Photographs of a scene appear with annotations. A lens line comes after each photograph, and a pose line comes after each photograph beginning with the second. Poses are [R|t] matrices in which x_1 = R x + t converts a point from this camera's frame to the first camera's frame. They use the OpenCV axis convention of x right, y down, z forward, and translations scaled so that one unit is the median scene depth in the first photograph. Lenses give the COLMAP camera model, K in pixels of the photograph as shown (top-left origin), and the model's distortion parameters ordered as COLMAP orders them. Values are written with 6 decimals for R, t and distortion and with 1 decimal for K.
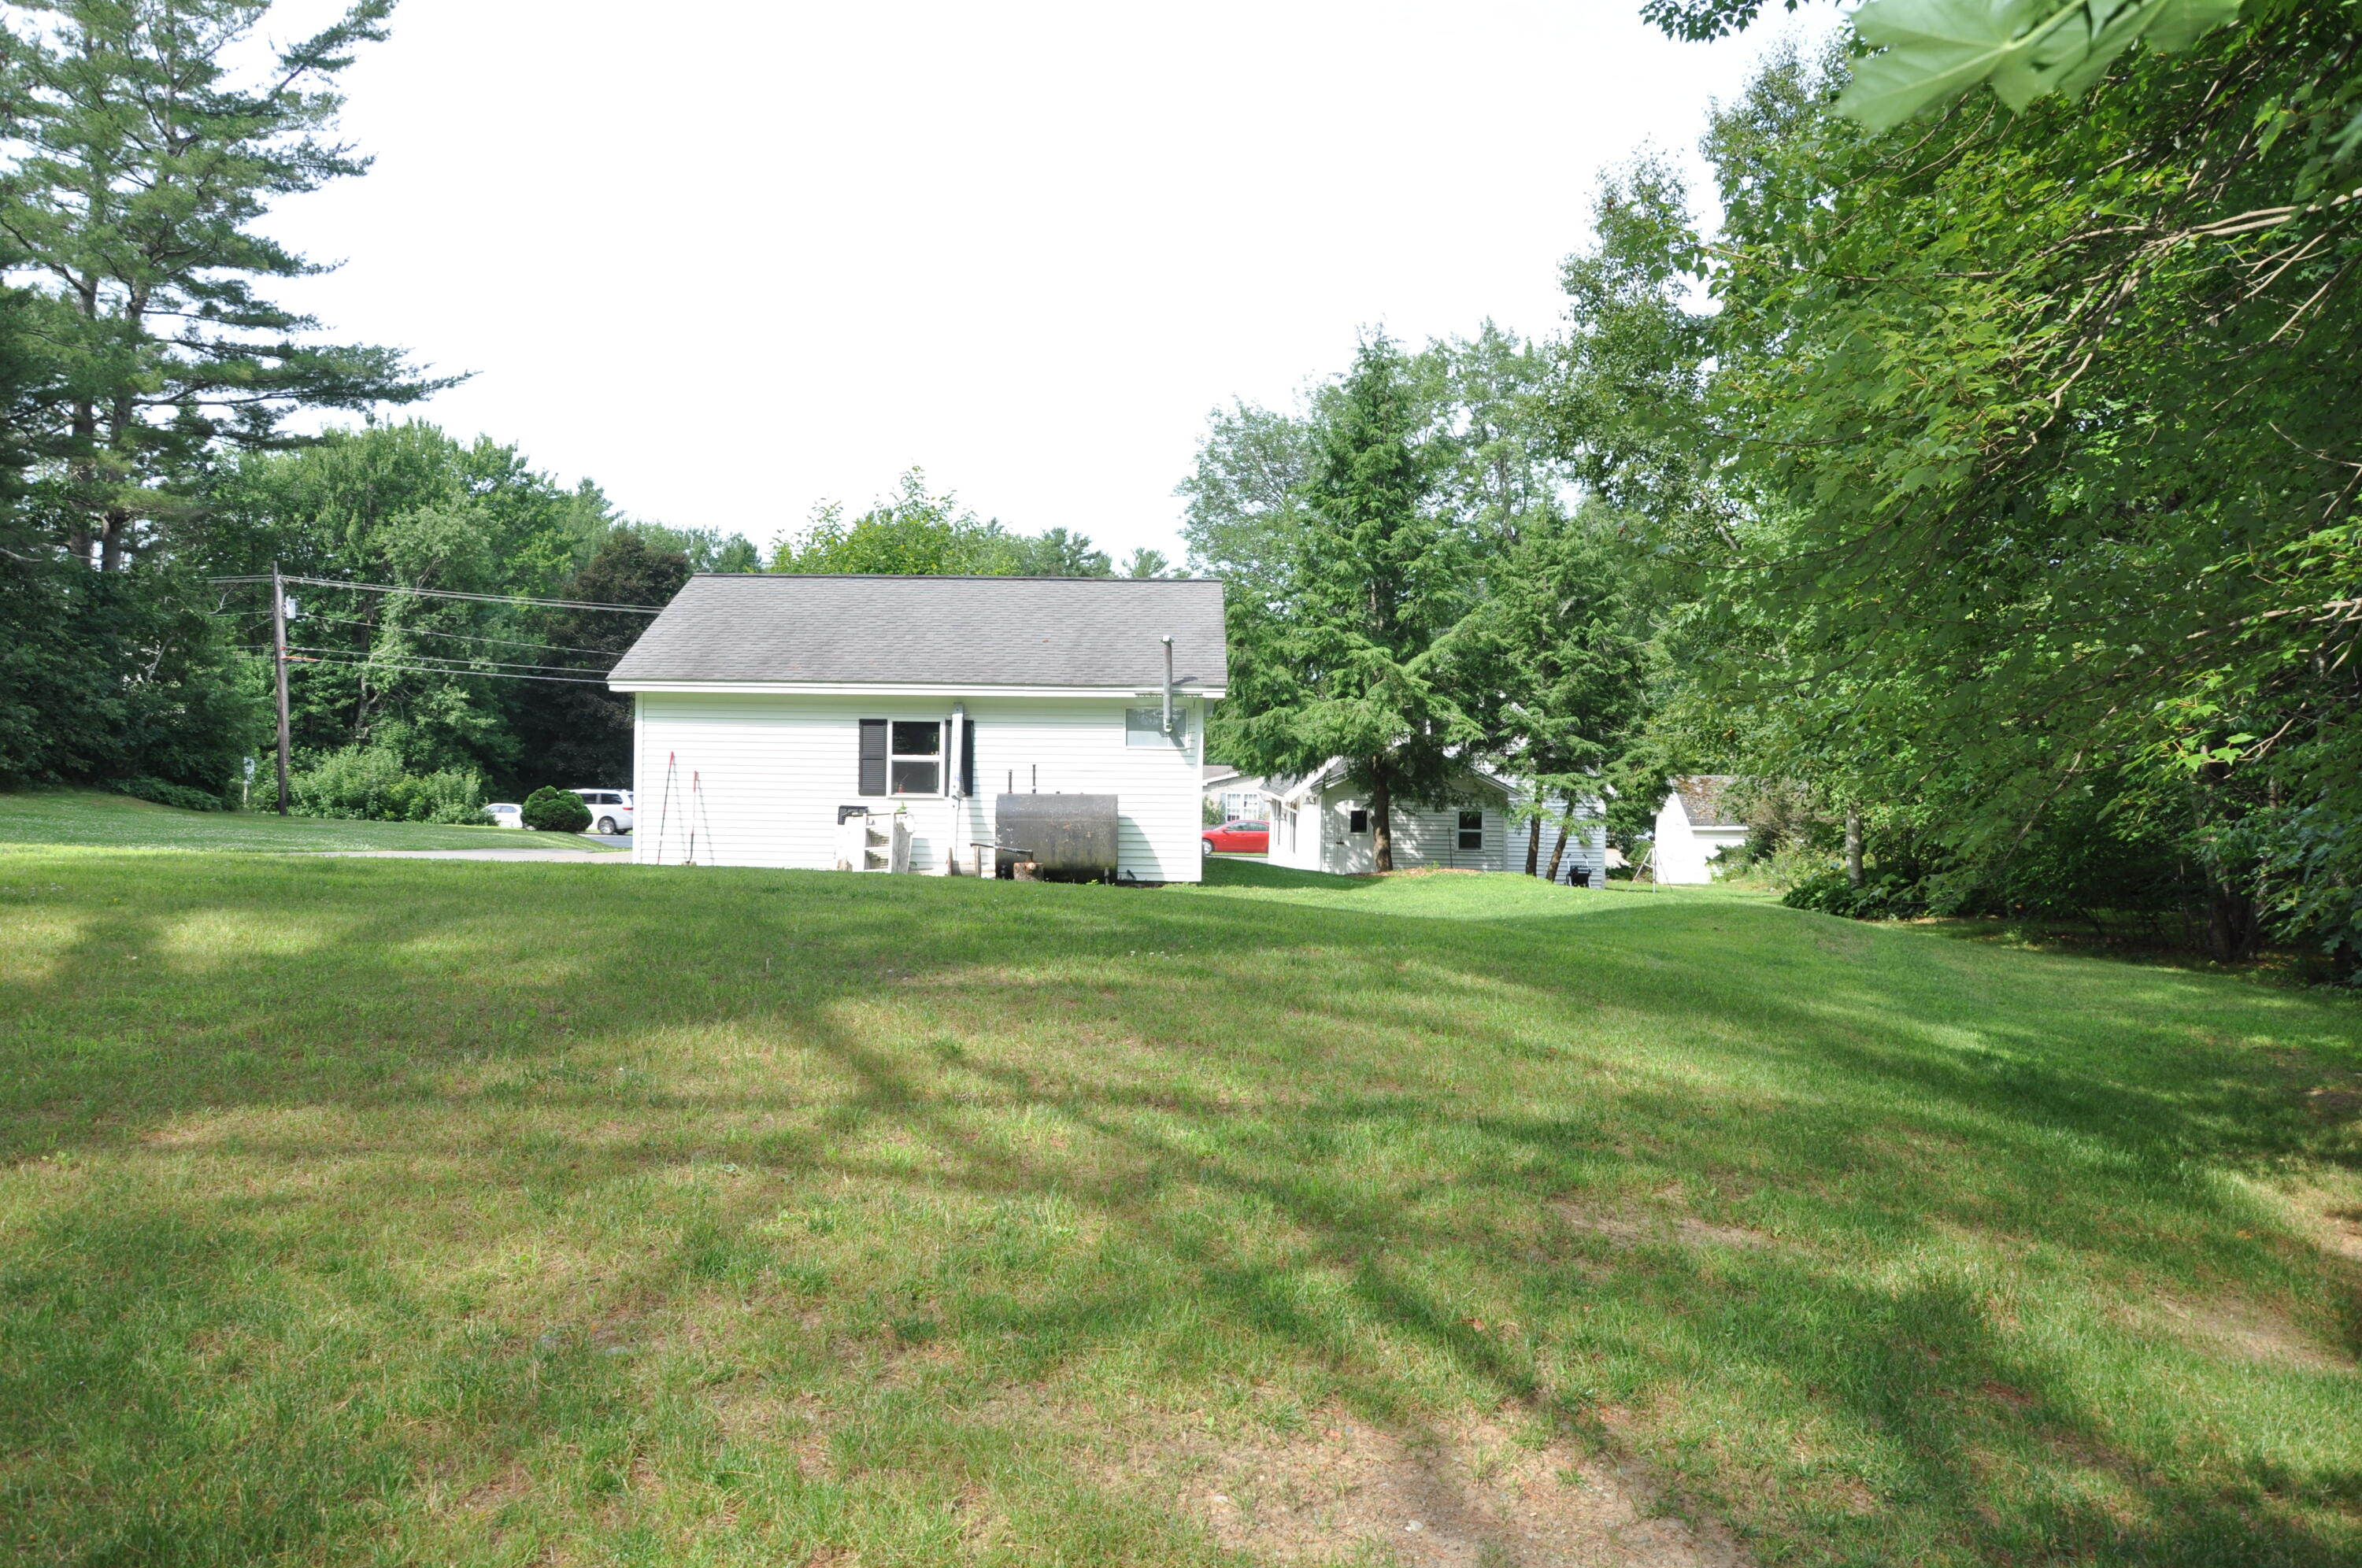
lens RADIAL K [[1865.8, 0, 1181.0], [0, 1865.8, 784.0], [0, 0, 1]] dist [-0.156141, 0.145956]
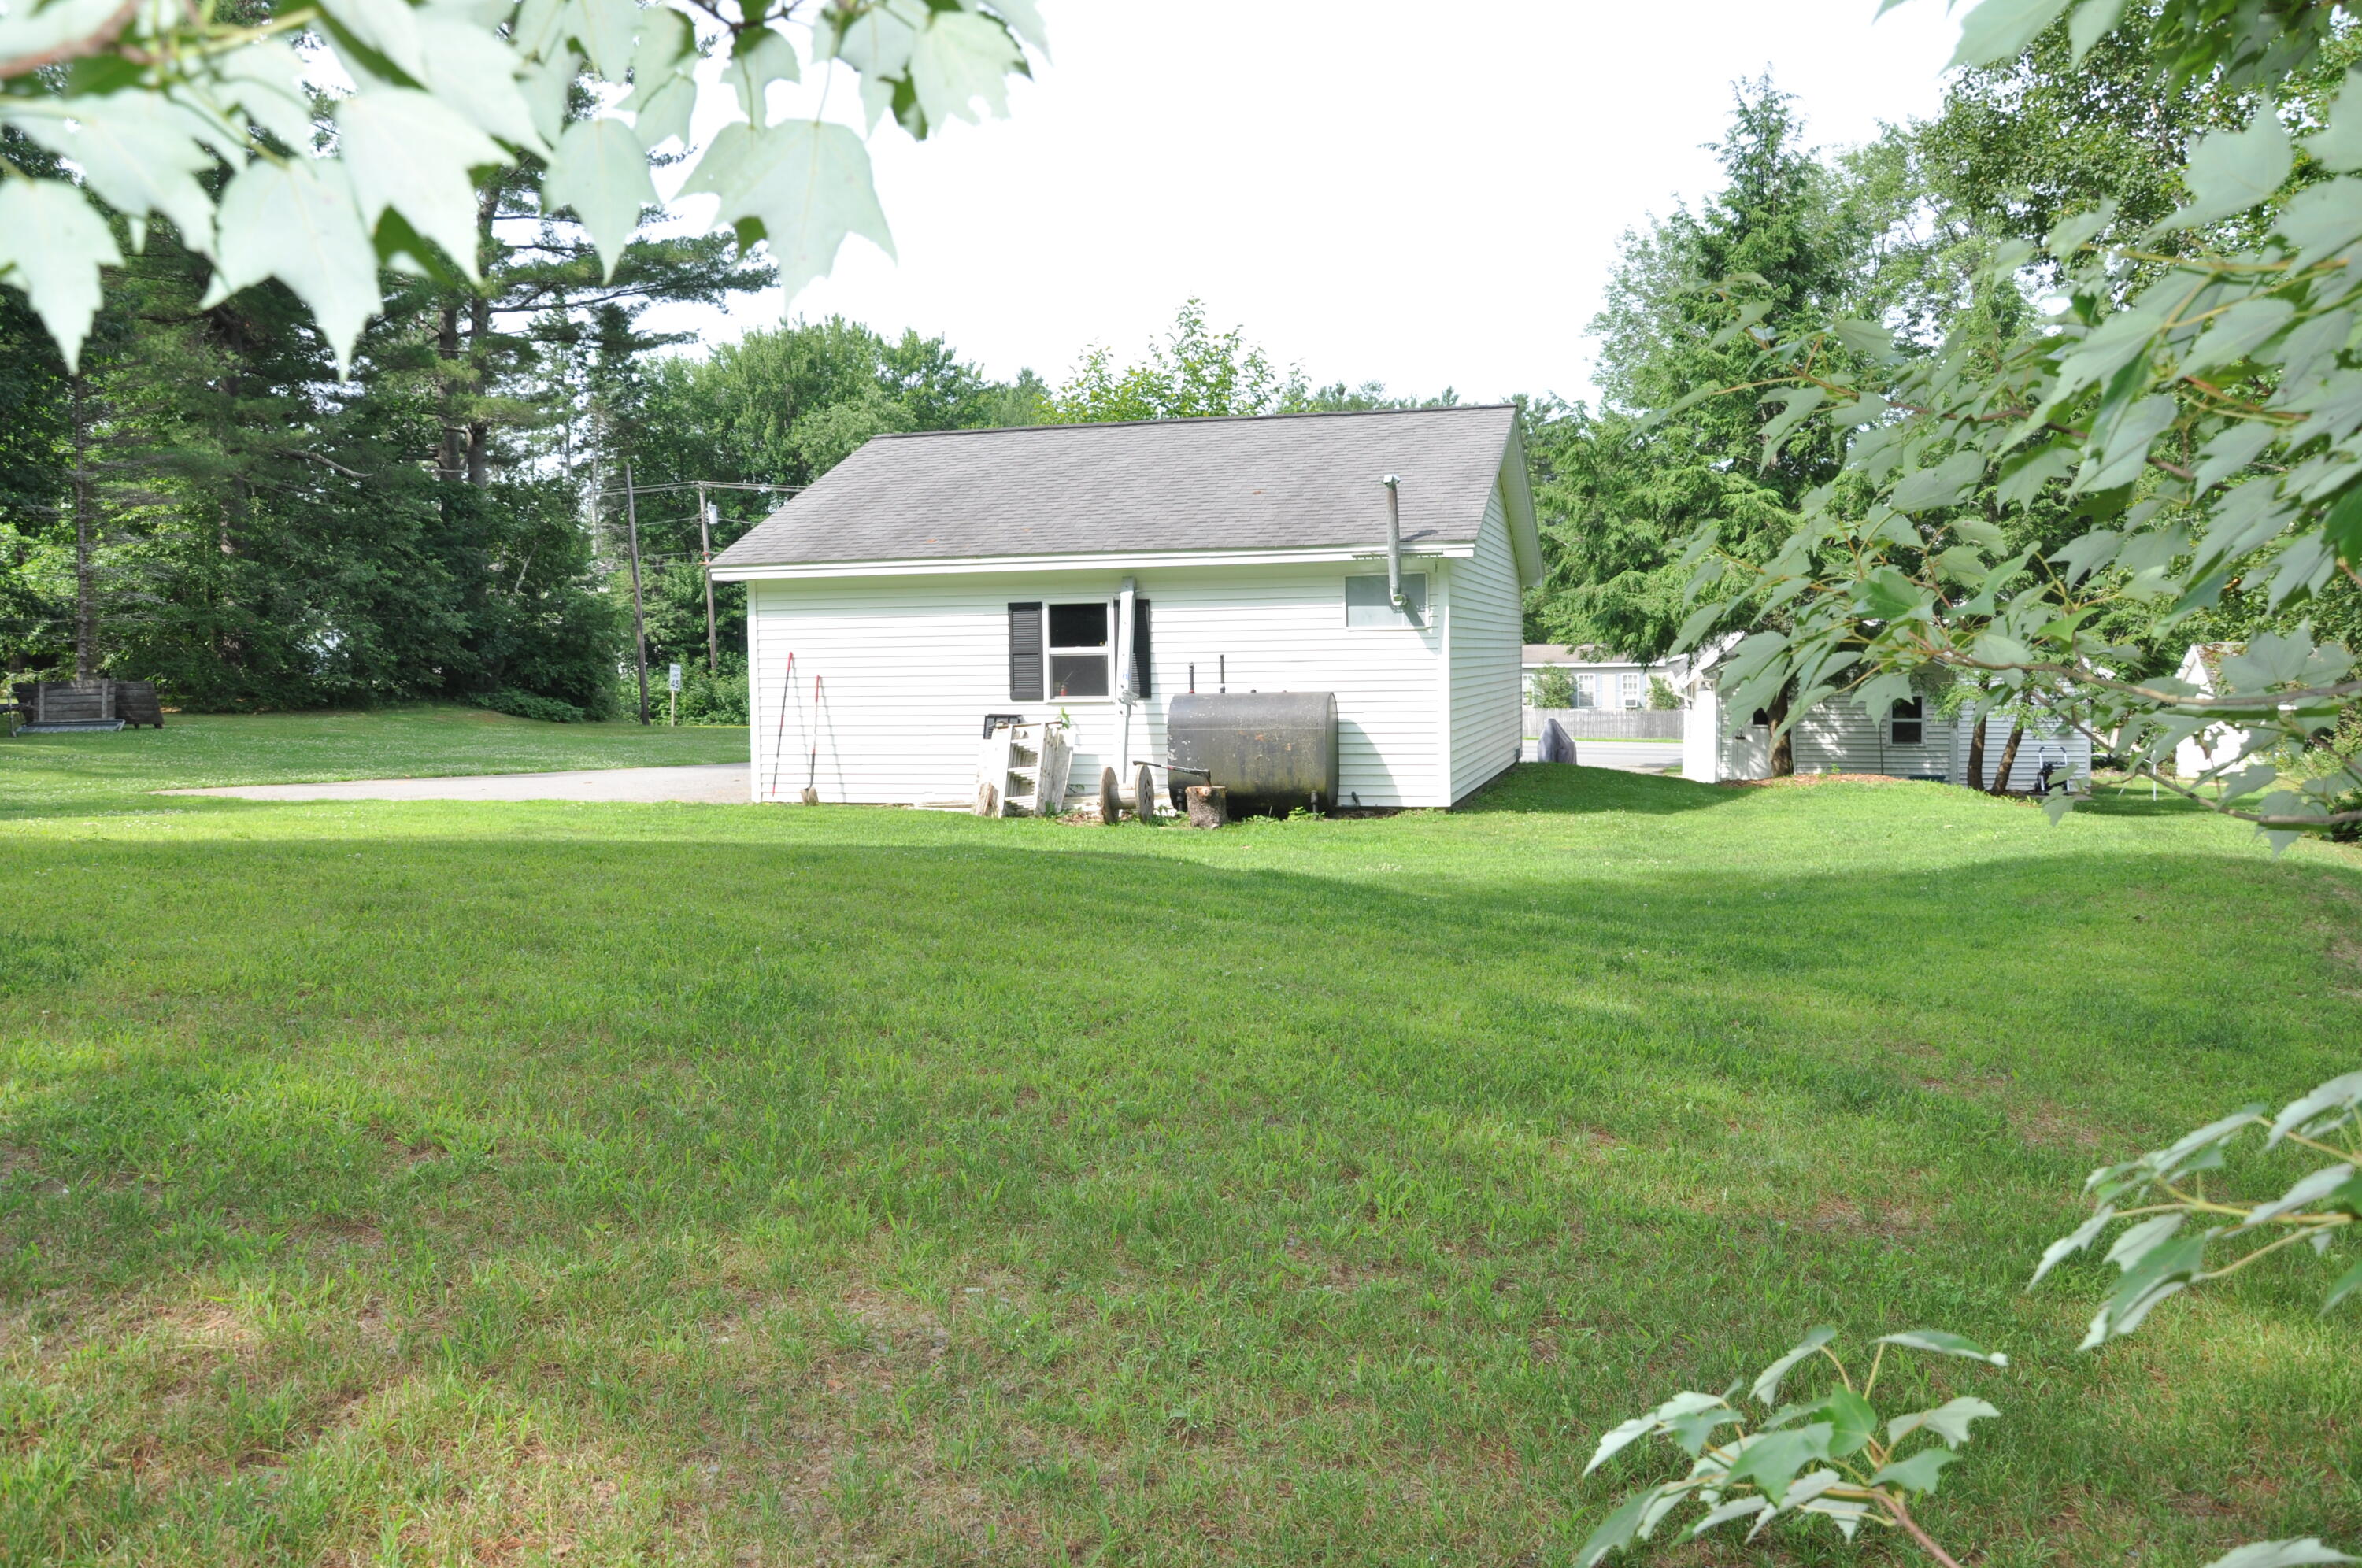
lens RADIAL K [[1865.8, 0, 1181.0], [0, 1865.8, 784.0], [0, 0, 1]] dist [-0.156141, 0.145956]
pose [[0.962892, -0.009609, -0.269716, 0.075573], [0.026423, 0.997921, 0.058779, -0.002156], [0.268591, -0.063725, 0.961144, 0.185595]]
